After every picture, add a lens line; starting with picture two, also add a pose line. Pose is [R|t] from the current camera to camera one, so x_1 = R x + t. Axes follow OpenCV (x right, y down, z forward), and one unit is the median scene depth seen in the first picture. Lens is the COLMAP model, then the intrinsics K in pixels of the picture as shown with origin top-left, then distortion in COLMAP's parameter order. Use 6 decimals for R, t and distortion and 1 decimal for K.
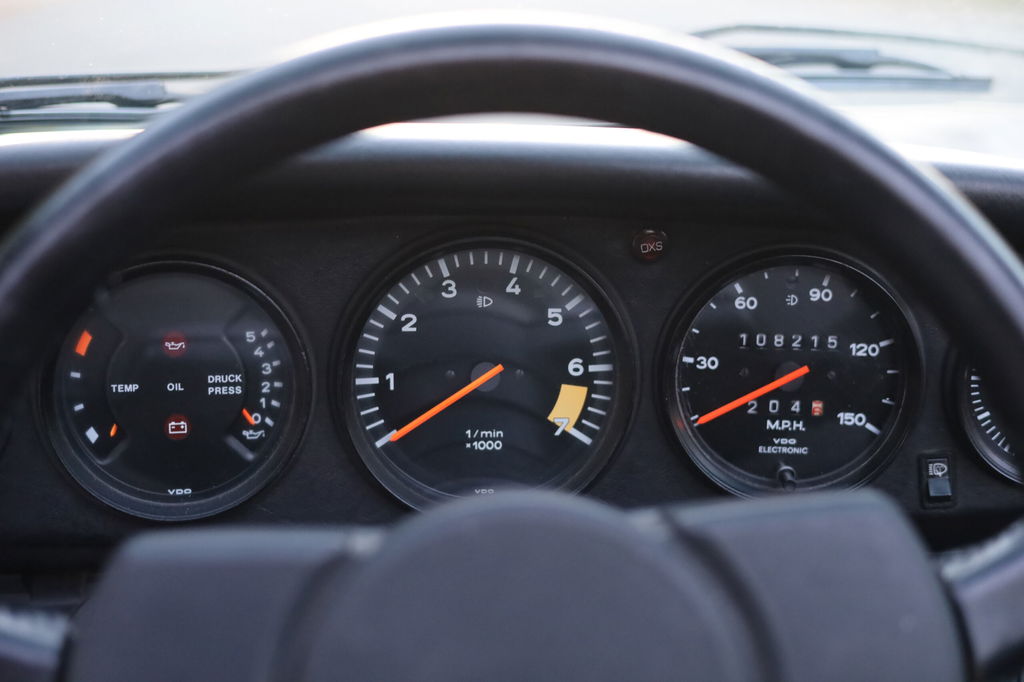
lens RADIAL K [[1645.6, 0, 511.1], [0, 1645.6, 338.7], [0, 0, 1]] dist [-0.041164, 0.000000]
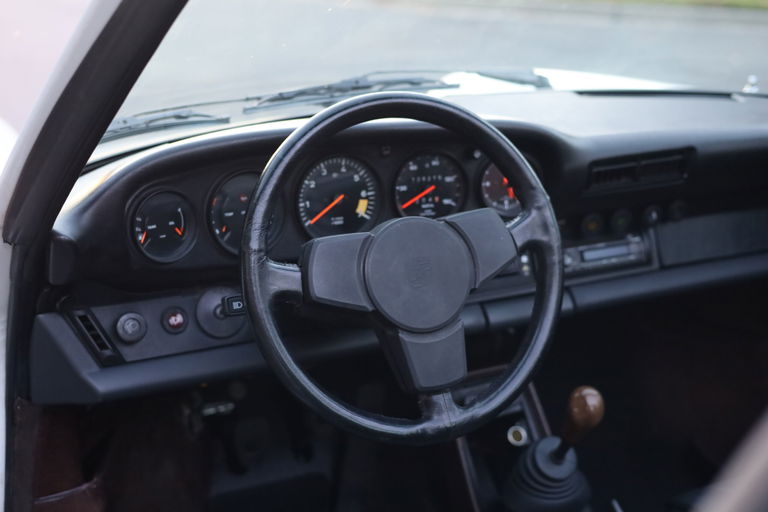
lens RADIAL K [[1136.0, 0, 386.8], [0, 1136.0, 258.9], [0, 0, 1]] dist [0.027397, 0.000000]
pose [[0.936696, -0.119119, 0.329260, -0.638045], [0.110624, 0.992866, 0.044487, 0.048886], [-0.332210, -0.005246, 0.943191, -1.024483]]
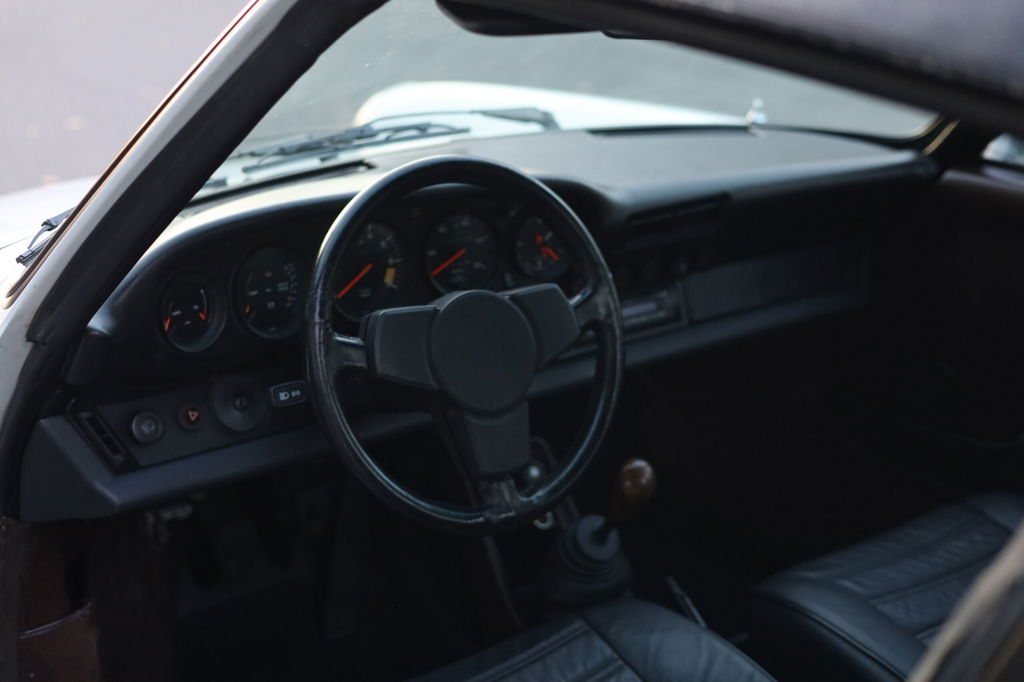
lens RADIAL K [[1514.6, 0, 507.5], [0, 1514.6, 341.3], [0, 0, 1]] dist [0.027397, 0.000000]
pose [[0.842442, -0.175398, 0.509438, -1.117300], [0.142185, 0.984383, 0.103795, -0.086788], [-0.519687, -0.015007, 0.854225, -1.273443]]
